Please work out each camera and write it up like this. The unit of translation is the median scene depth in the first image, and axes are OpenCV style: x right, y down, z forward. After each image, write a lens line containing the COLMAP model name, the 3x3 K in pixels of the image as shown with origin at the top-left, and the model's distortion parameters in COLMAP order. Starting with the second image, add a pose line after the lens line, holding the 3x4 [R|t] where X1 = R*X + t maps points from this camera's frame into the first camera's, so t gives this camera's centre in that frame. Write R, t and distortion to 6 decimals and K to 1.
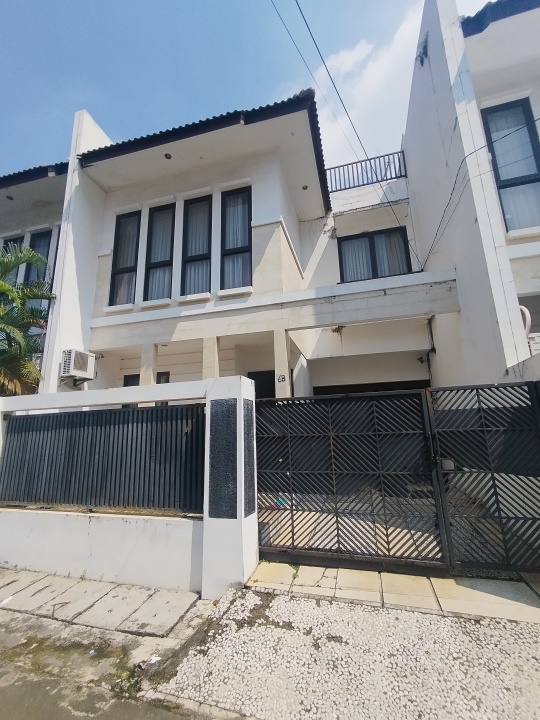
lens RADIAL K [[326.5, 0, 270.0], [0, 326.5, 360.0], [0, 0, 1]] dist [0.008064, -0.000500]
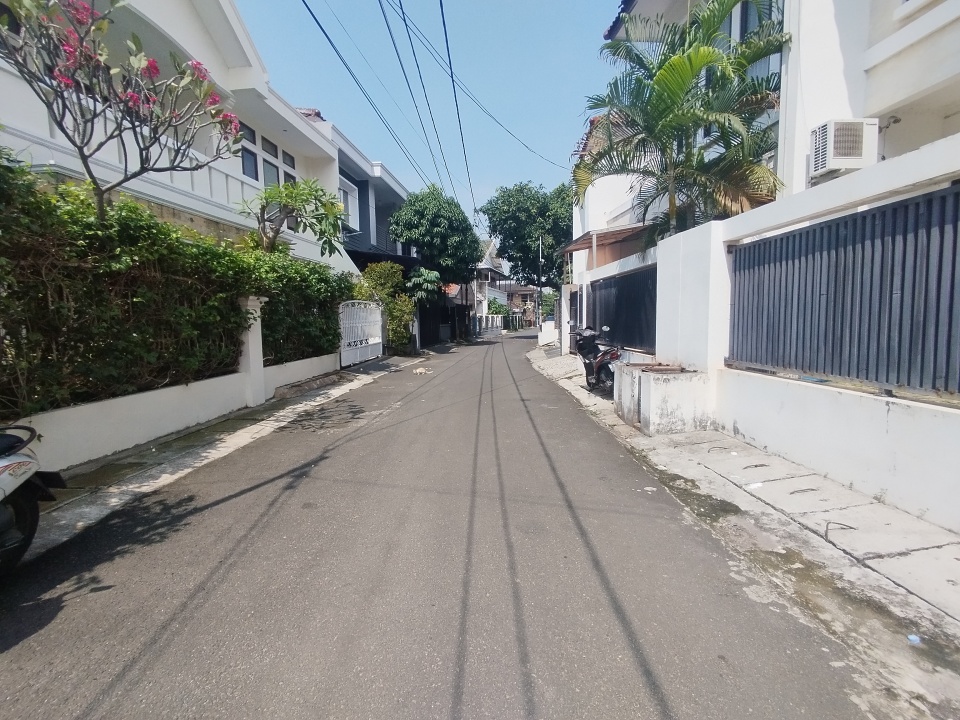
lens RADIAL K [[435.4, 0, 476.7], [0, 435.4, 363.3], [0, 0, 1]] dist [0.008064, -0.000500]
pose [[0.340379, 0.105025, -0.934405, -0.147342], [0.239082, 0.951416, 0.194028, 0.150342], [0.909385, -0.289443, 0.298732, 0.247598]]
